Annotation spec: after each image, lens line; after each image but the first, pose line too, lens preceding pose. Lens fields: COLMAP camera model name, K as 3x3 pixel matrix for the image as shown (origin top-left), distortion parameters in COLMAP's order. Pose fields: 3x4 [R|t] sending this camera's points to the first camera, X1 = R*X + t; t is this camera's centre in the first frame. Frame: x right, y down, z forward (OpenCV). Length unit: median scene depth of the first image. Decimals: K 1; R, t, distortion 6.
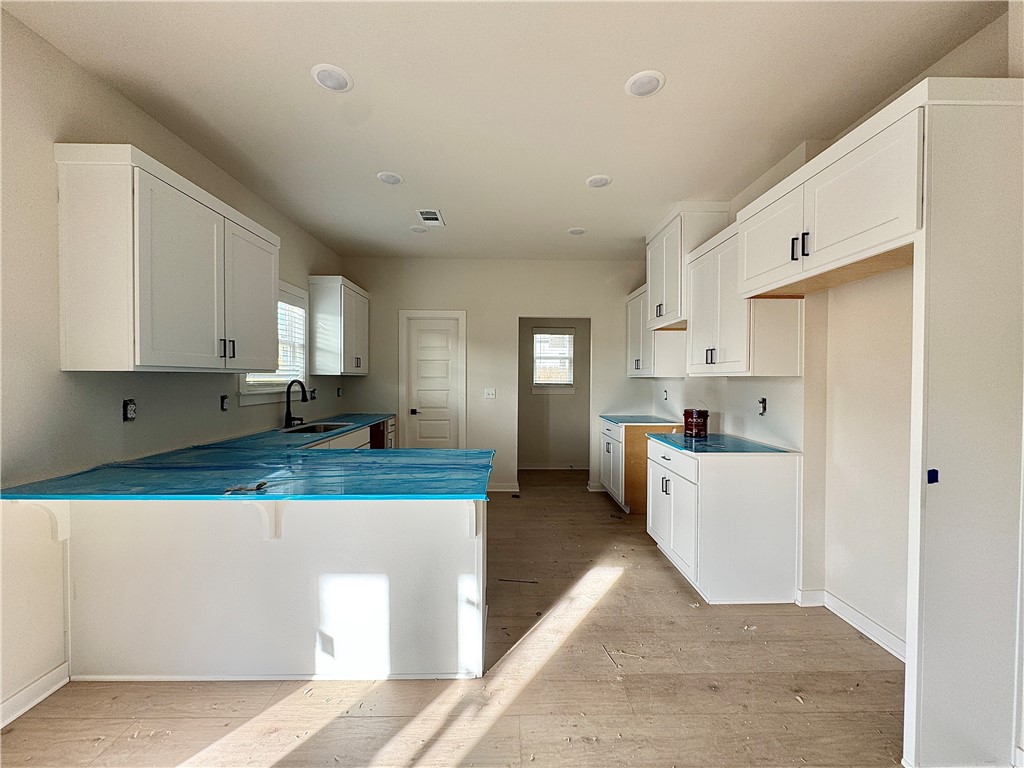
lens RADIAL K [[407.1, 0, 511.4], [0, 407.1, 385.0], [0, 0, 1]] dist [-0.003447, 0.000547]
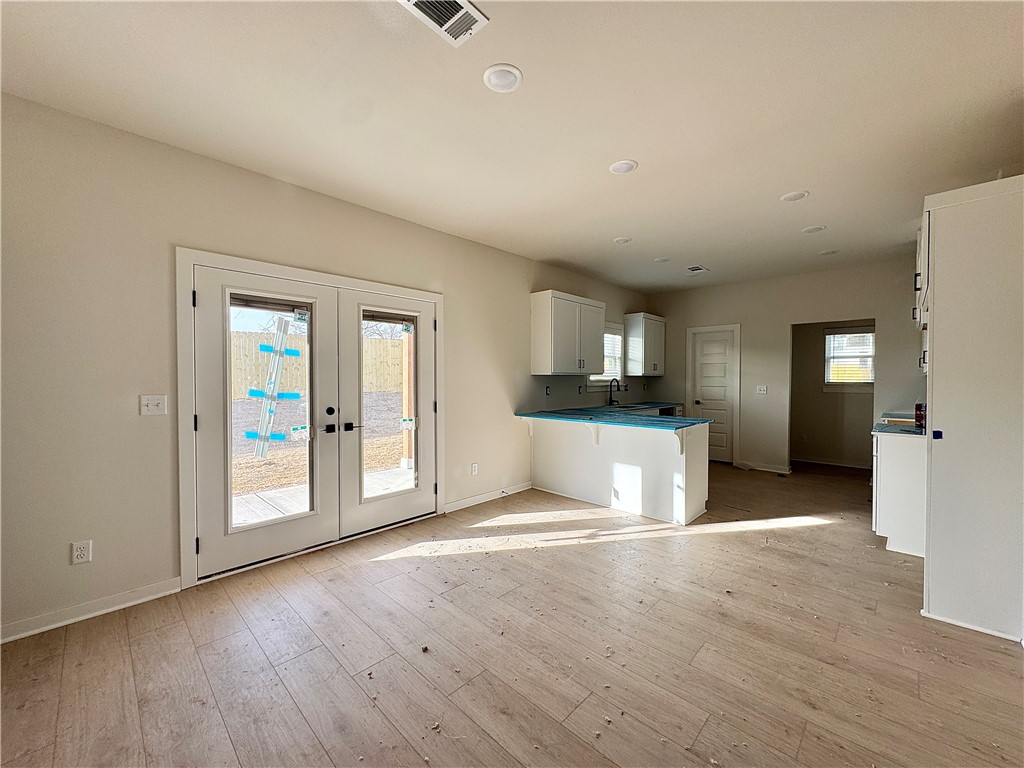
lens RADIAL K [[407.1, 0, 511.4], [0, 407.1, 385.0], [0, 0, 1]] dist [-0.003447, 0.000547]
pose [[0.706840, 0.008125, -0.707327, 0.339700], [-0.009146, 0.999955, 0.002346, 0.012975], [0.707314, 0.004811, 0.706883, -0.472978]]
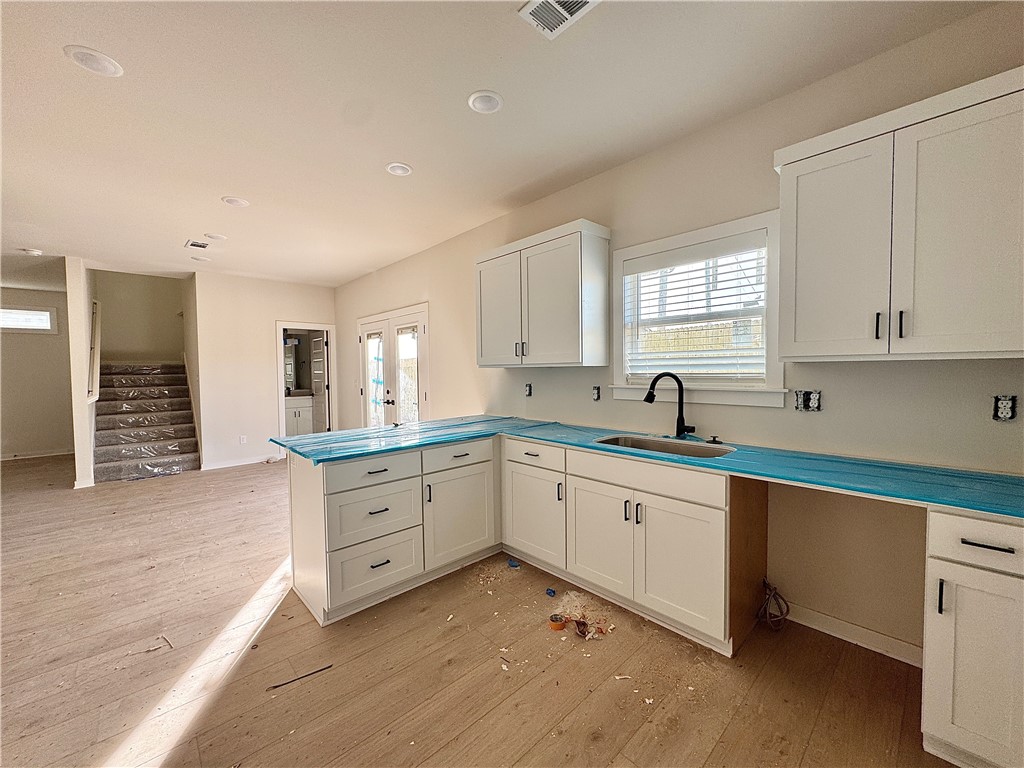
lens RADIAL K [[407.1, 0, 511.4], [0, 407.1, 385.0], [0, 0, 1]] dist [-0.003447, 0.000547]
pose [[-0.744002, 0.031815, -0.667419, 0.129094], [-0.000242, 0.998853, 0.047885, -0.020904], [0.668177, 0.035788, -0.743141, 1.166532]]
